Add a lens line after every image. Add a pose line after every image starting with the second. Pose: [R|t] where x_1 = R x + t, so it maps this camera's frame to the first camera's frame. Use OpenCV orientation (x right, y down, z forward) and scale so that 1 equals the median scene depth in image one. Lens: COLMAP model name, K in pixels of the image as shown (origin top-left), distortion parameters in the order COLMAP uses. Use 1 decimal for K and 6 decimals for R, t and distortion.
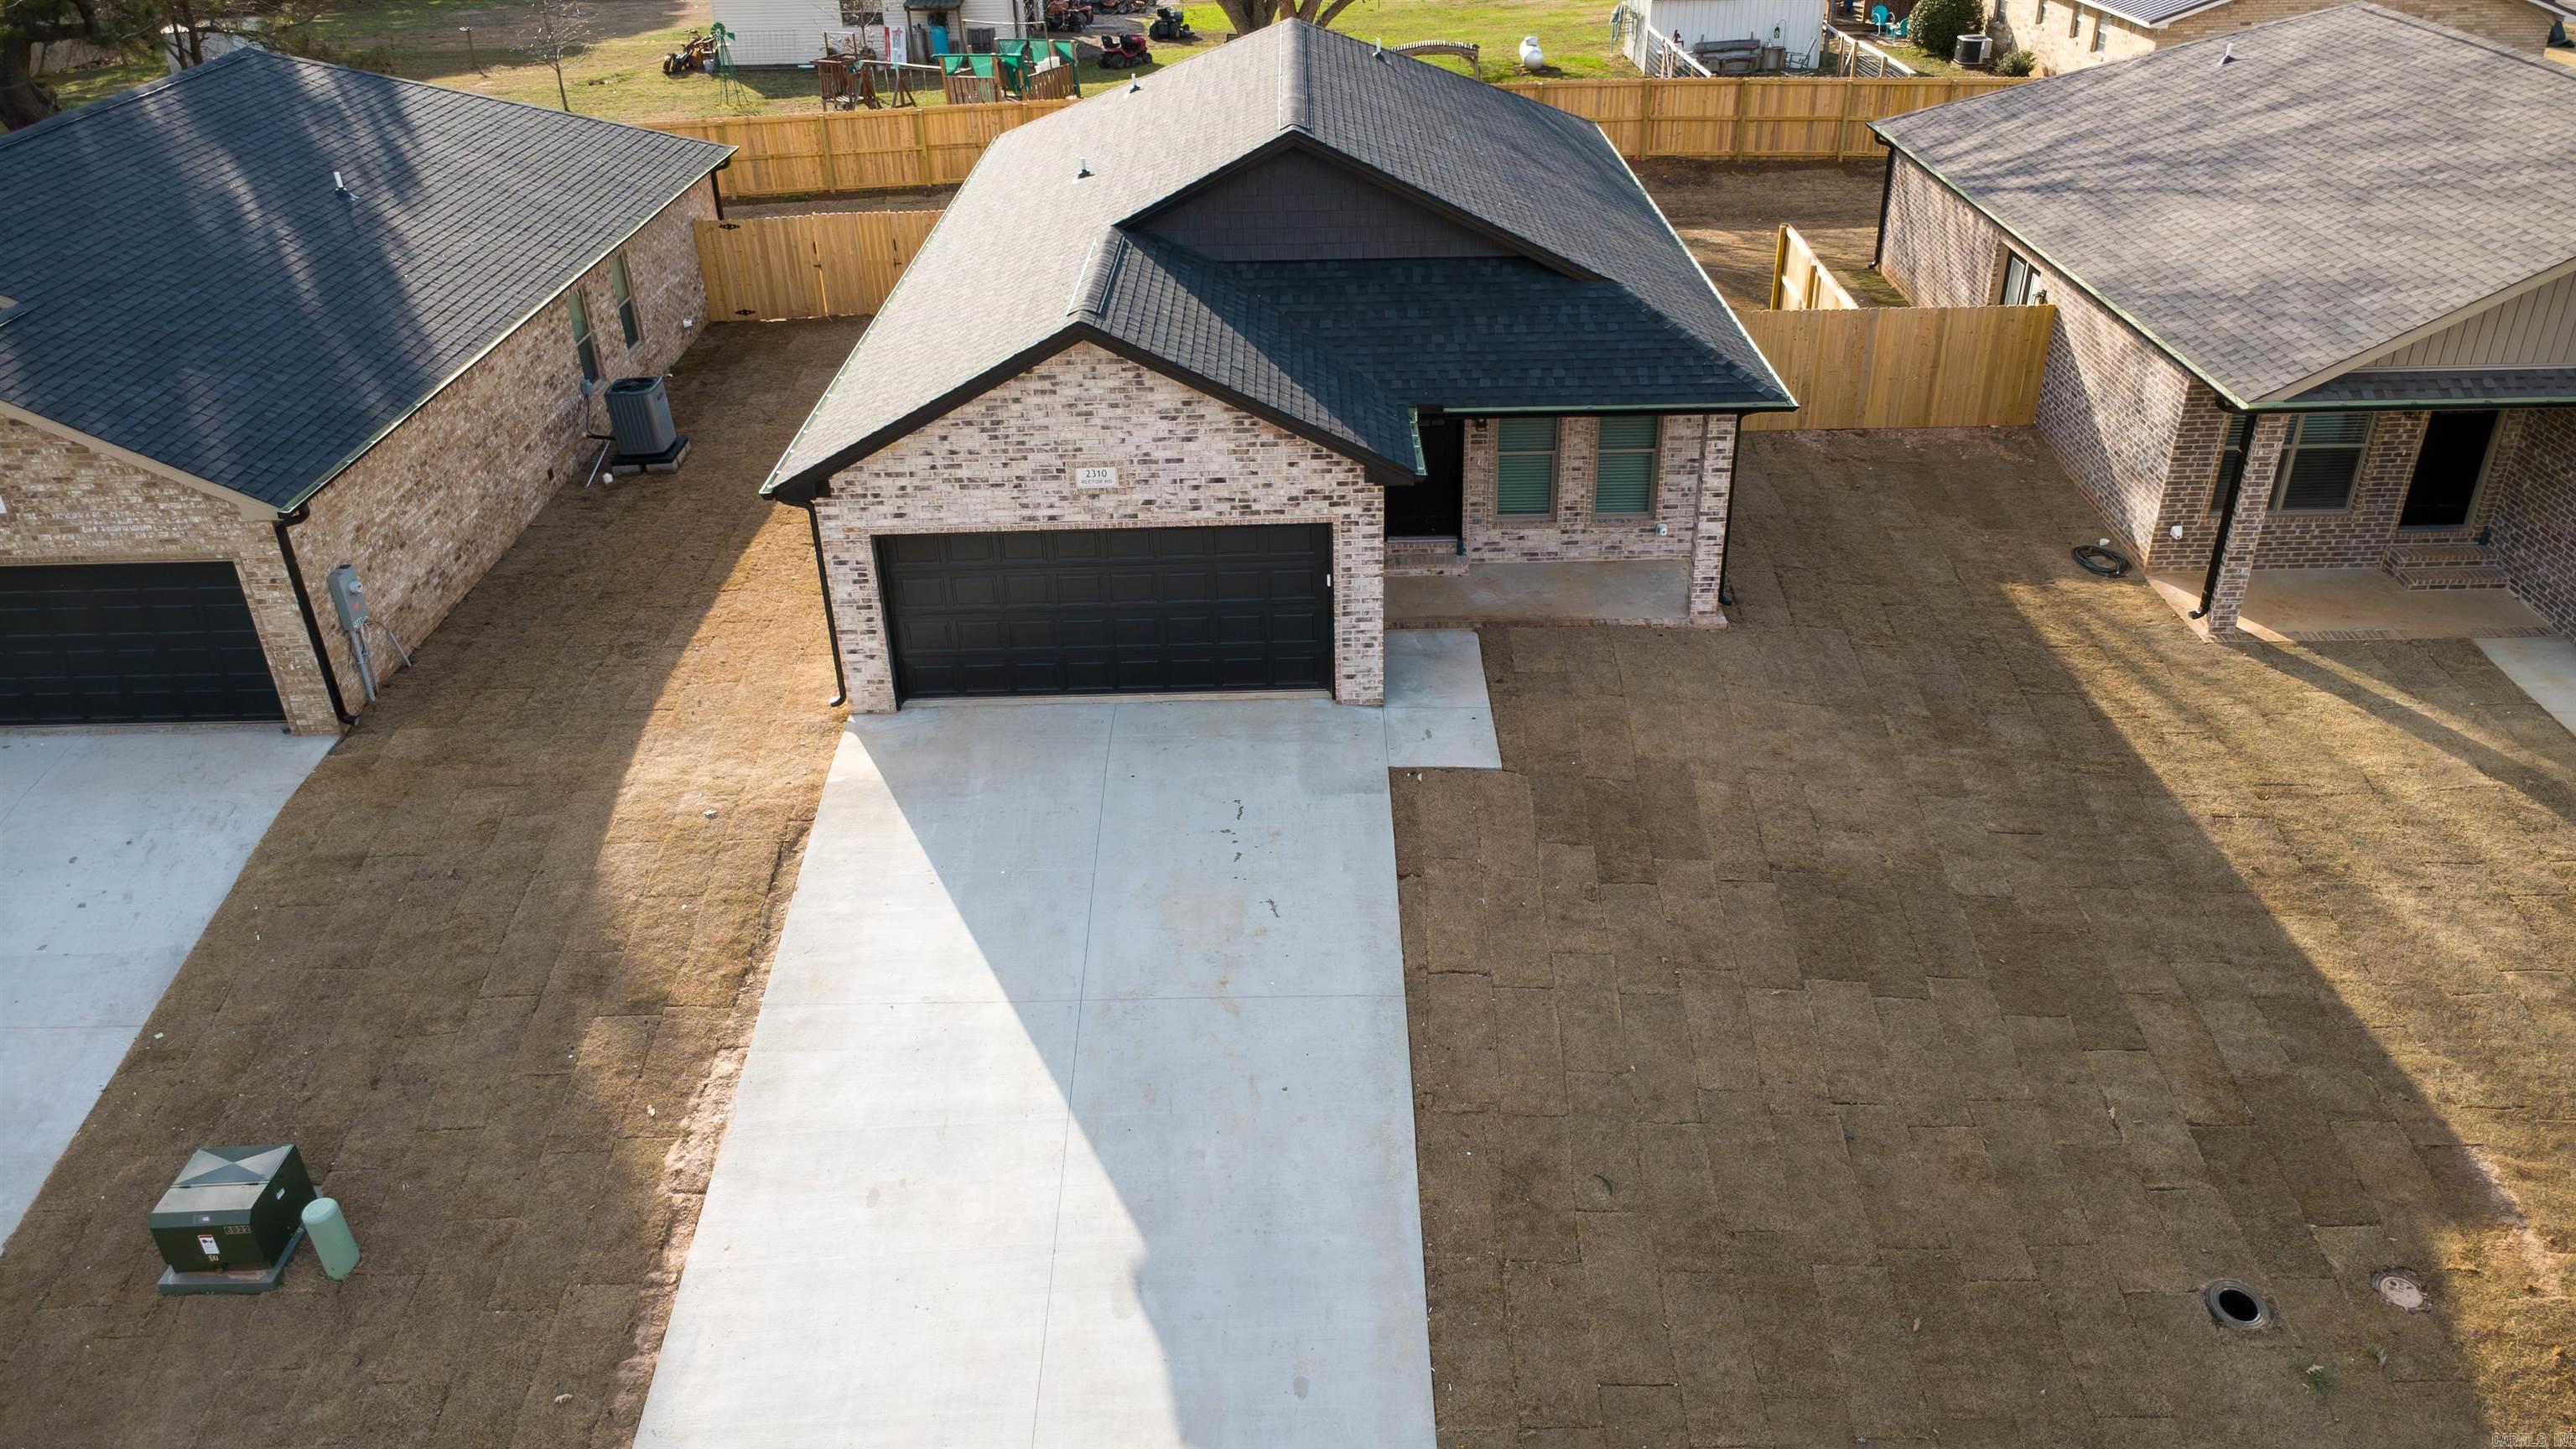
lens RADIAL K [[1806.7, 0, 1292.2], [0, 1806.7, 718.9], [0, 0, 1]] dist [0.028063, -0.044335]
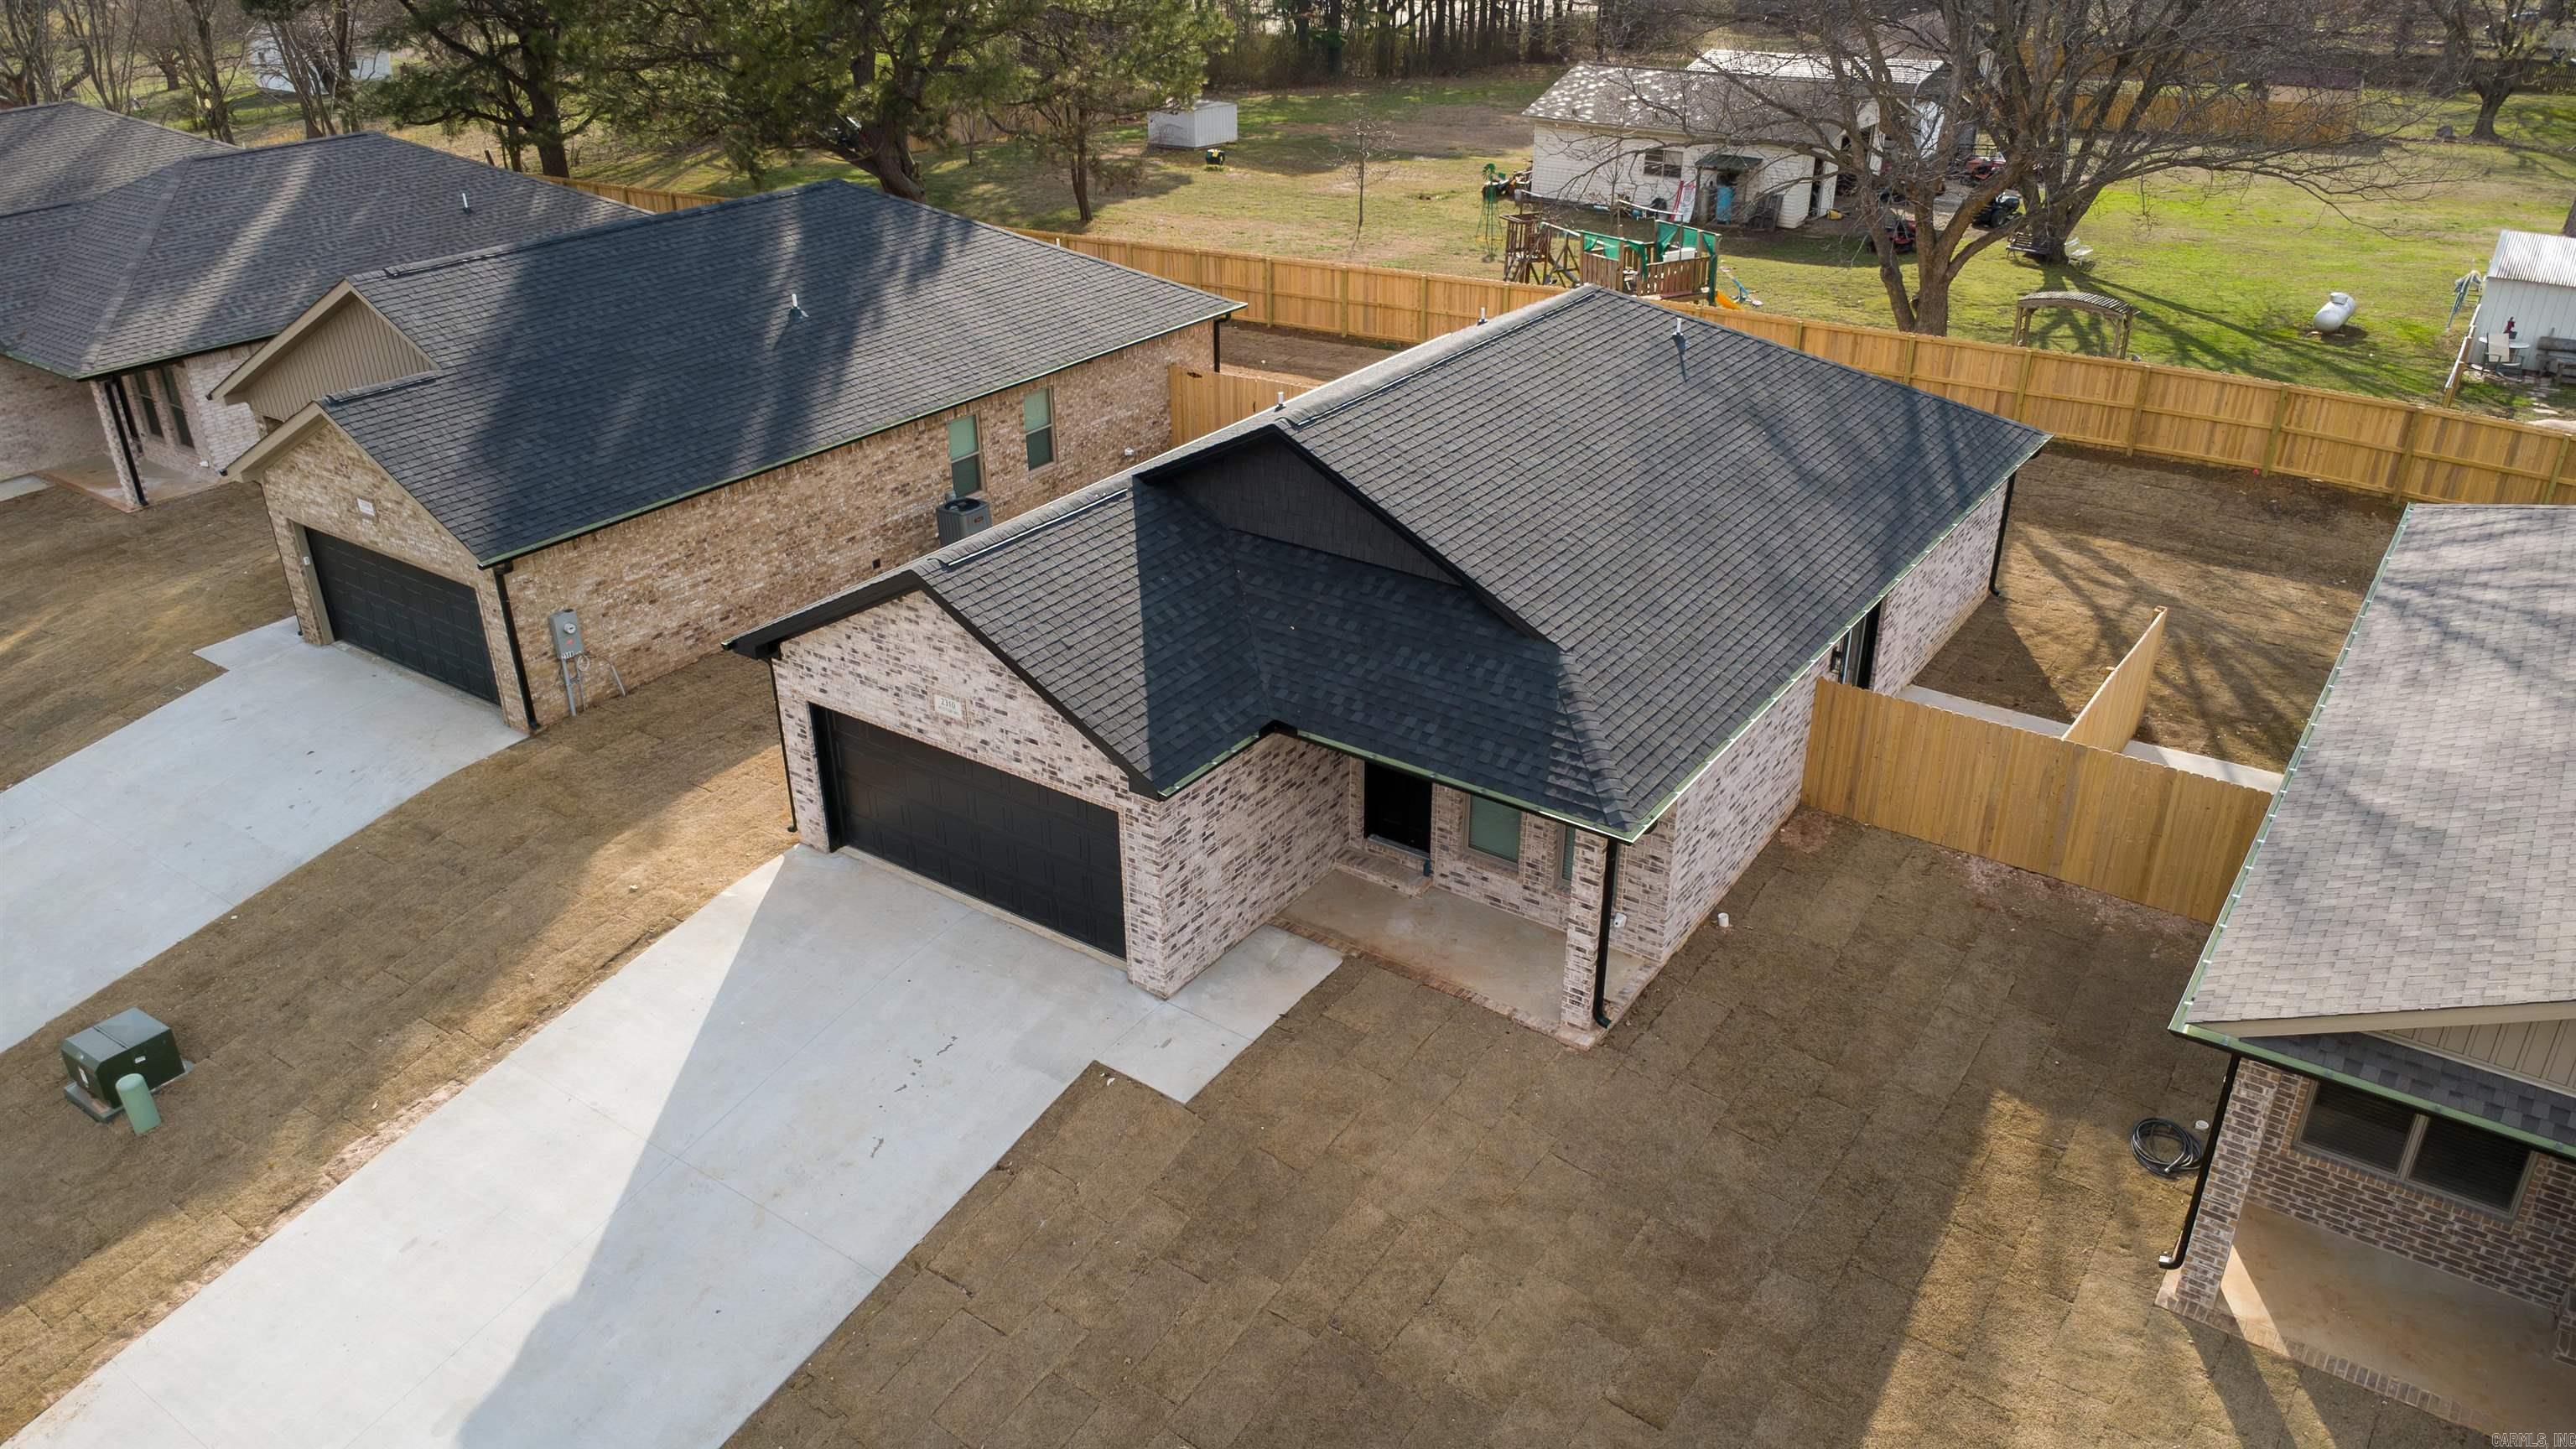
lens RADIAL K [[1806.7, 0, 1296.7], [0, 1806.7, 723.7], [0, 0, 1]] dist [0.028063, -0.044335]
pose [[0.820680, 0.276289, -0.500148, 0.582994], [-0.294601, 0.954610, 0.043937, -0.223892], [0.489586, 0.111286, 0.864825, 0.161803]]
